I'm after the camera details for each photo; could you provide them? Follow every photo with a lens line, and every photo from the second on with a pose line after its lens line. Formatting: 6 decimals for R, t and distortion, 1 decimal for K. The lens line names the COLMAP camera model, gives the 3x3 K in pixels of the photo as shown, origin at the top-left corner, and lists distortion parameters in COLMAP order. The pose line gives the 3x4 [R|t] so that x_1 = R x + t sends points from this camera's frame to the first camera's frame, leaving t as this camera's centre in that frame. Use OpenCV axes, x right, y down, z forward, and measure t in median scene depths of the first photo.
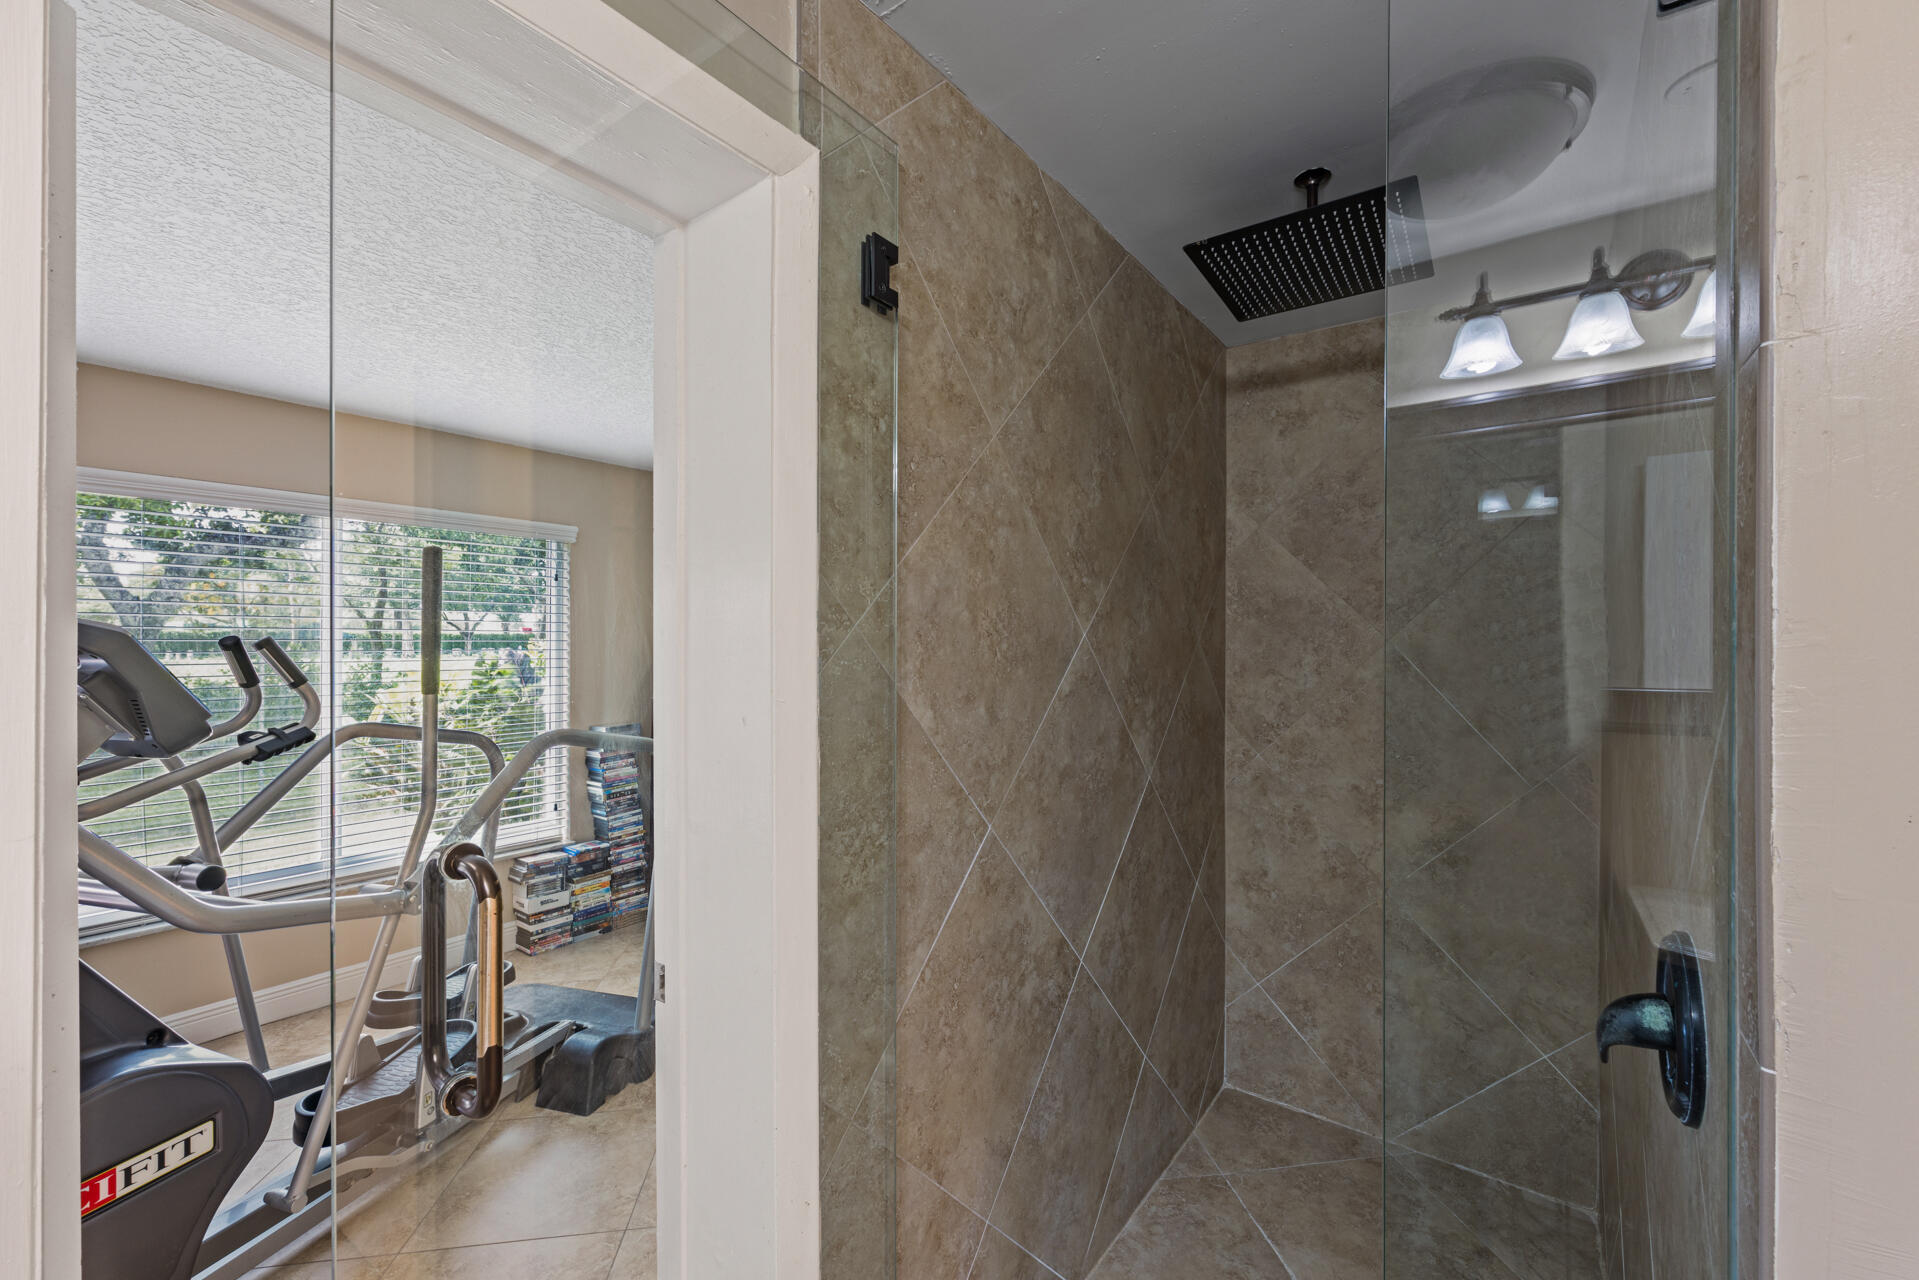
lens RADIAL K [[766.6, 0, 959.5], [0, 766.6, 640.0], [0, 0, 1]] dist [-0.000401, -0.000050]
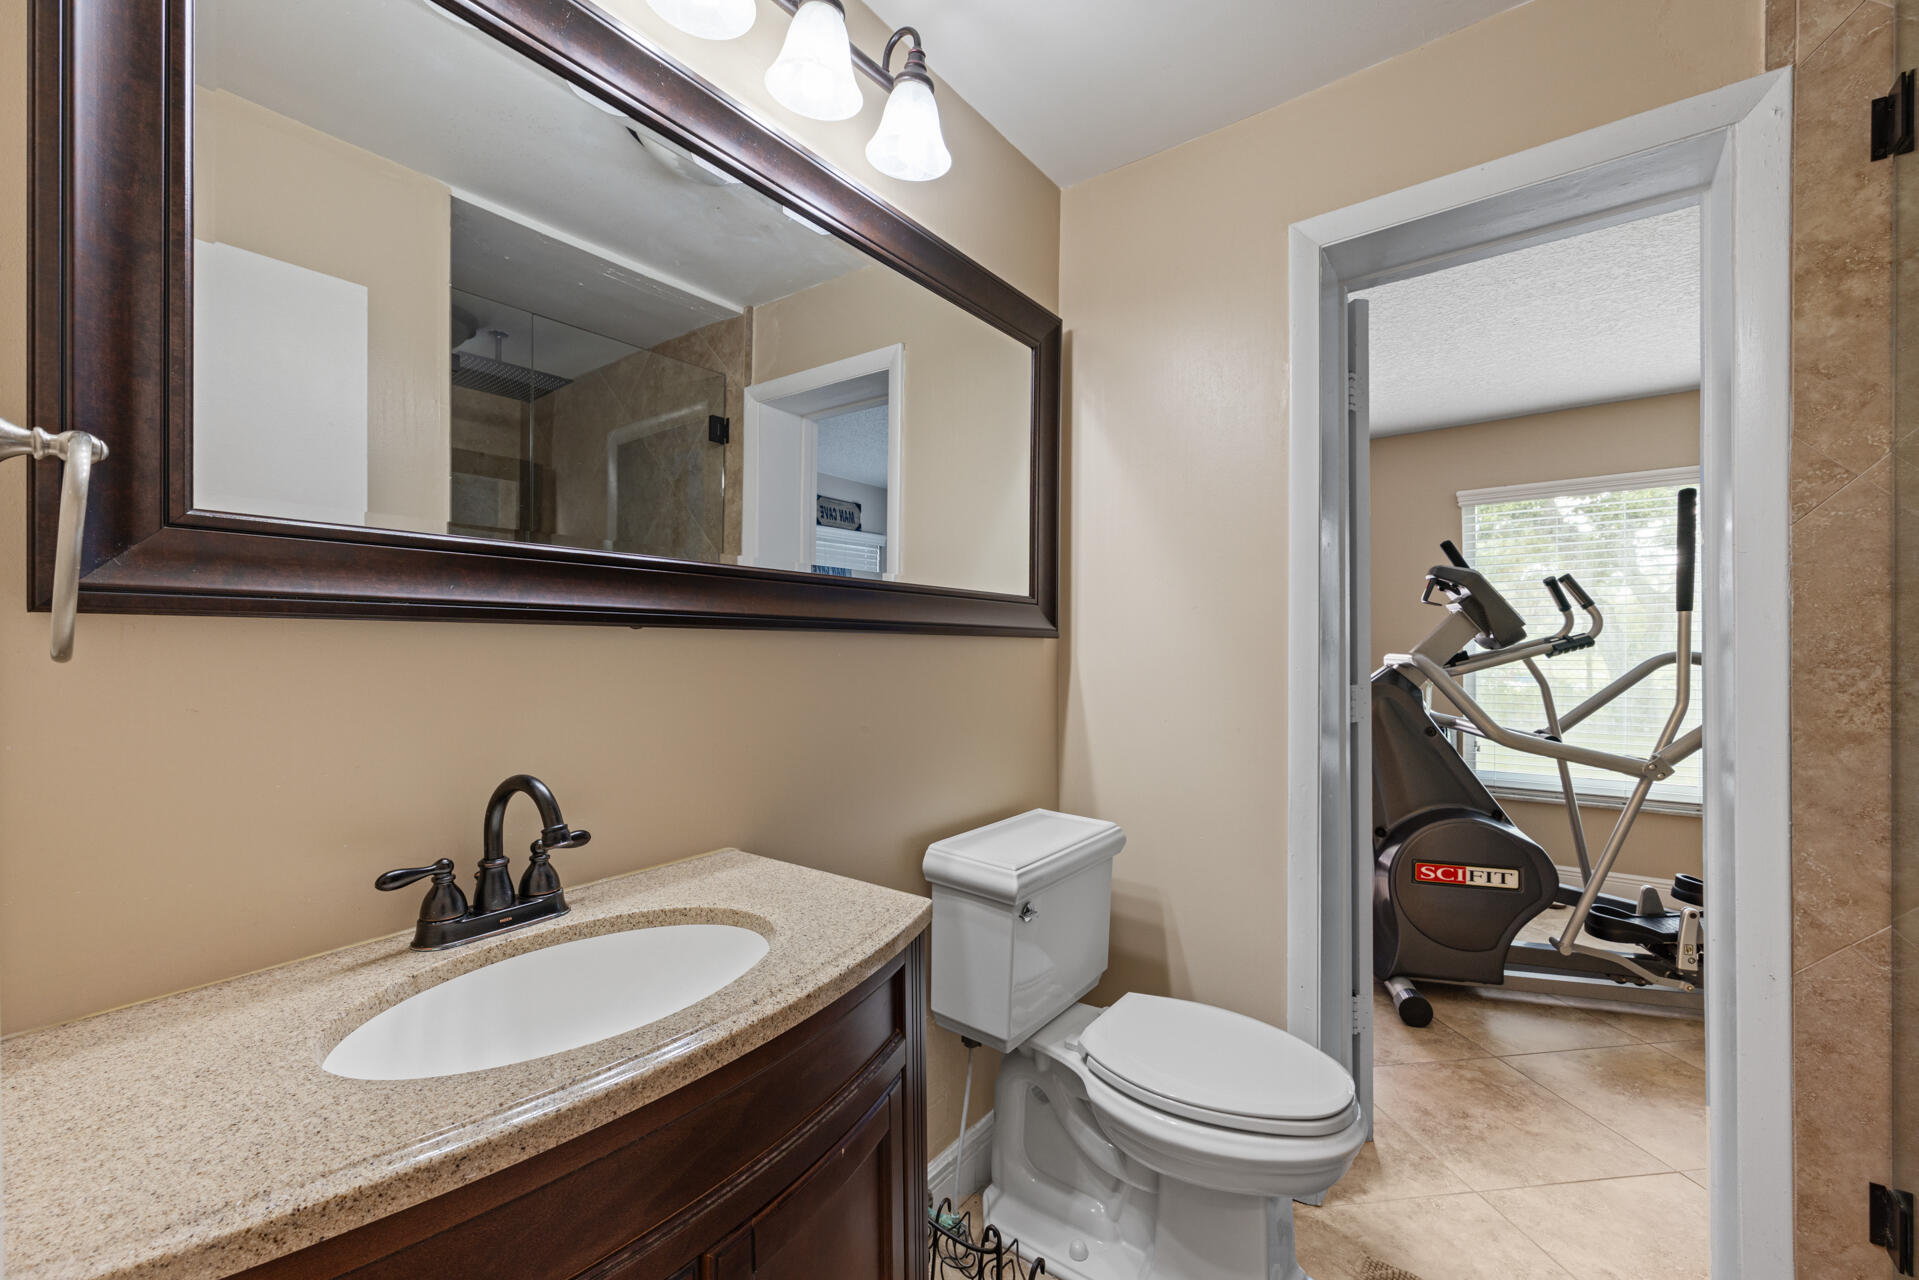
lens RADIAL K [[766.6, 0, 959.5], [0, 766.6, 640.0], [0, 0, 1]] dist [-0.000401, -0.000050]
pose [[-0.013221, -0.004135, -0.999904, 0.941172], [0.003685, 0.999984, -0.004184, 0.207976], [0.999906, -0.003740, -0.013206, -0.215906]]
